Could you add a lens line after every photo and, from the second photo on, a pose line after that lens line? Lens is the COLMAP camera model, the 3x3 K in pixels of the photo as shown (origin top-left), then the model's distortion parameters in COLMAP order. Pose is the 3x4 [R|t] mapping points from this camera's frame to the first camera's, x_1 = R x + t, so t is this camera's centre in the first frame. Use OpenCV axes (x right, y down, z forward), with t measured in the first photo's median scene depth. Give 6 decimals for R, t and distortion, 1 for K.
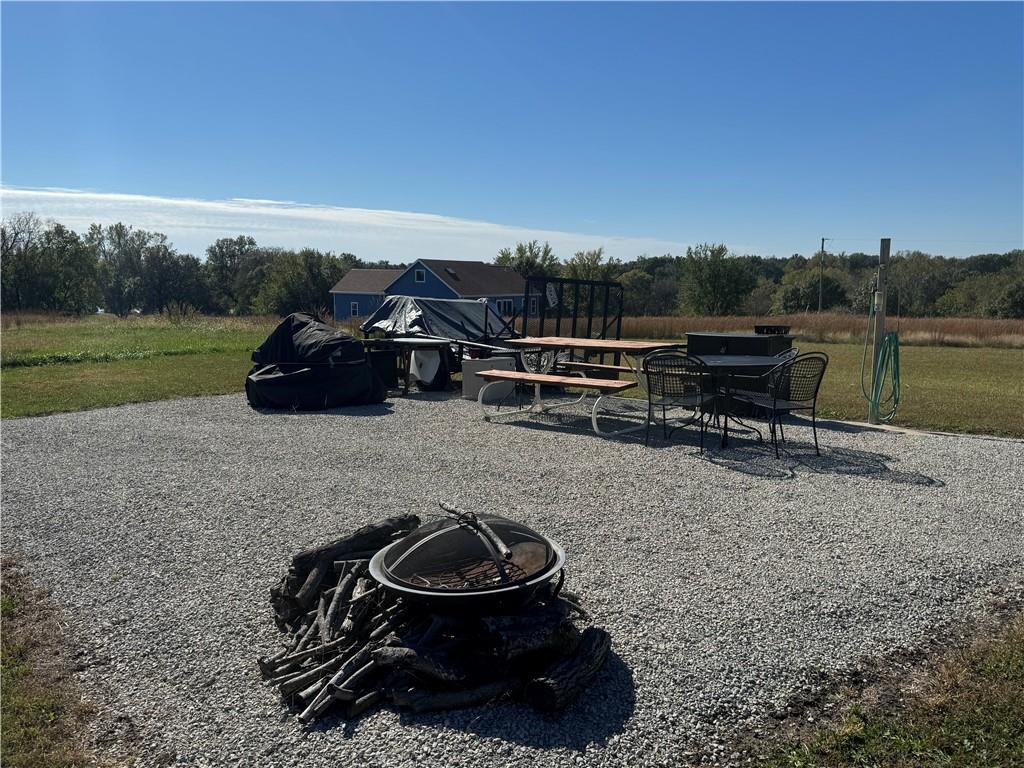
lens RADIAL K [[802.3, 0, 514.6], [0, 802.3, 390.3], [0, 0, 1]] dist [0.093701, -0.111667]
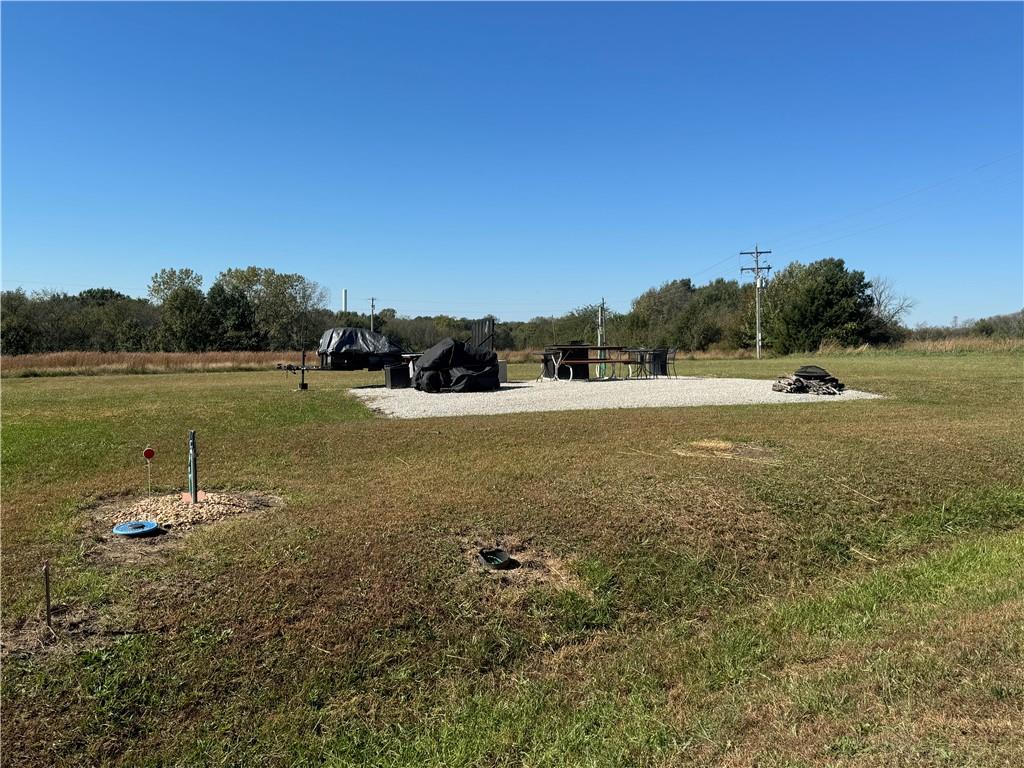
lens RADIAL K [[870.4, 0, 516.3], [0, 870.4, 392.4], [0, 0, 1]] dist [0.111184, -0.119355]
pose [[0.381981, -0.063425, 0.921991, -0.148762], [0.113071, 0.993355, 0.021488, -0.000310], [-0.917227, 0.096042, 0.386614, 0.013537]]
